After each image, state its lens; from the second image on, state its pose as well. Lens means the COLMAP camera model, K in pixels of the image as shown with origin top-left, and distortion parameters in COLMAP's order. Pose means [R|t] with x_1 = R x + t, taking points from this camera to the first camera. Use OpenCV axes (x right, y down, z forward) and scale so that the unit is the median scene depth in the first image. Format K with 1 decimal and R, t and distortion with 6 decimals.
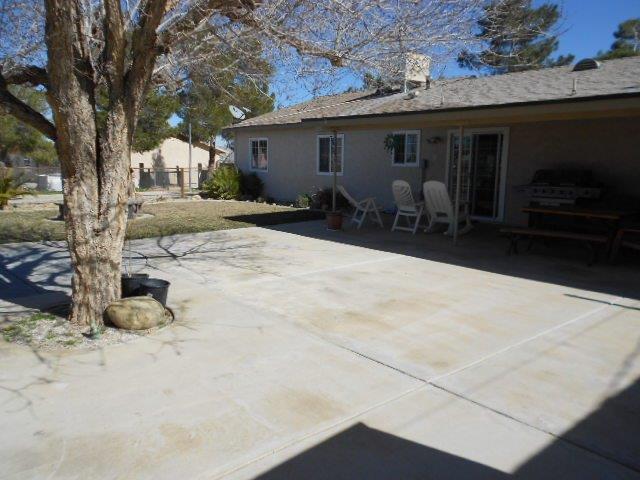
lens RADIAL K [[499.6, 0, 317.0], [0, 499.6, 251.3], [0, 0, 1]] dist [0.012114, 0.000094]
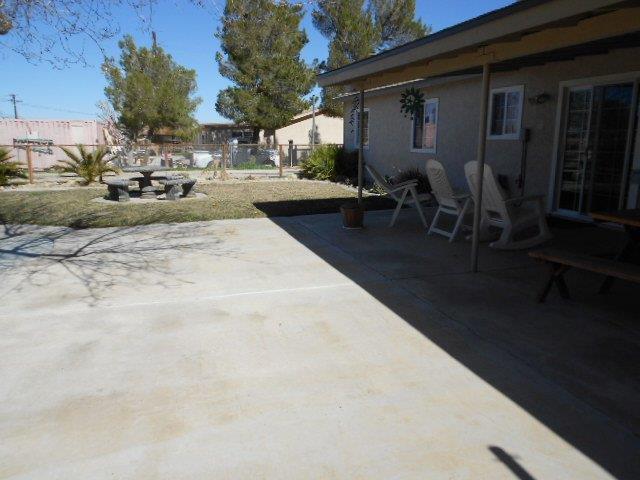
lens RADIAL K [[509.0, 0, 320.0], [0, 509.0, 240.0], [0, 0, 1]] dist [0.018870, 0.001369]
pose [[0.924338, 0.065949, -0.375832, 0.217857], [-0.059007, 0.997808, 0.029966, -0.035582], [0.376985, -0.005522, 0.926203, 0.239580]]
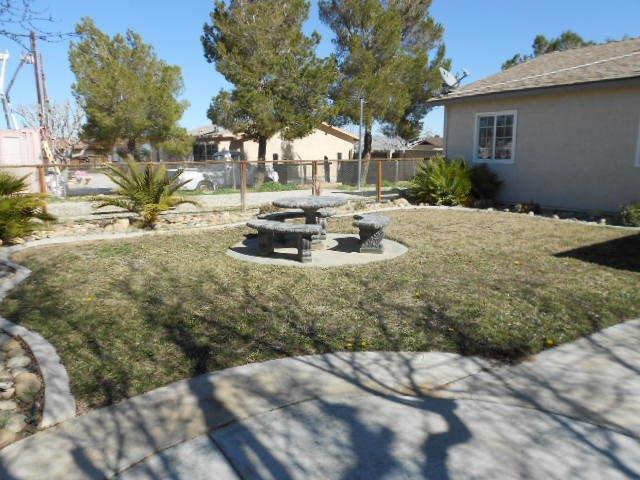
lens RADIAL K [[499.6, 0, 317.0], [0, 499.6, 251.3], [0, 0, 1]] dist [0.012114, 0.000094]
pose [[0.987781, 0.013870, -0.155230, -0.344540], [-0.010429, 0.999682, 0.022961, -0.077204], [0.155499, -0.021062, 0.987612, 0.427730]]
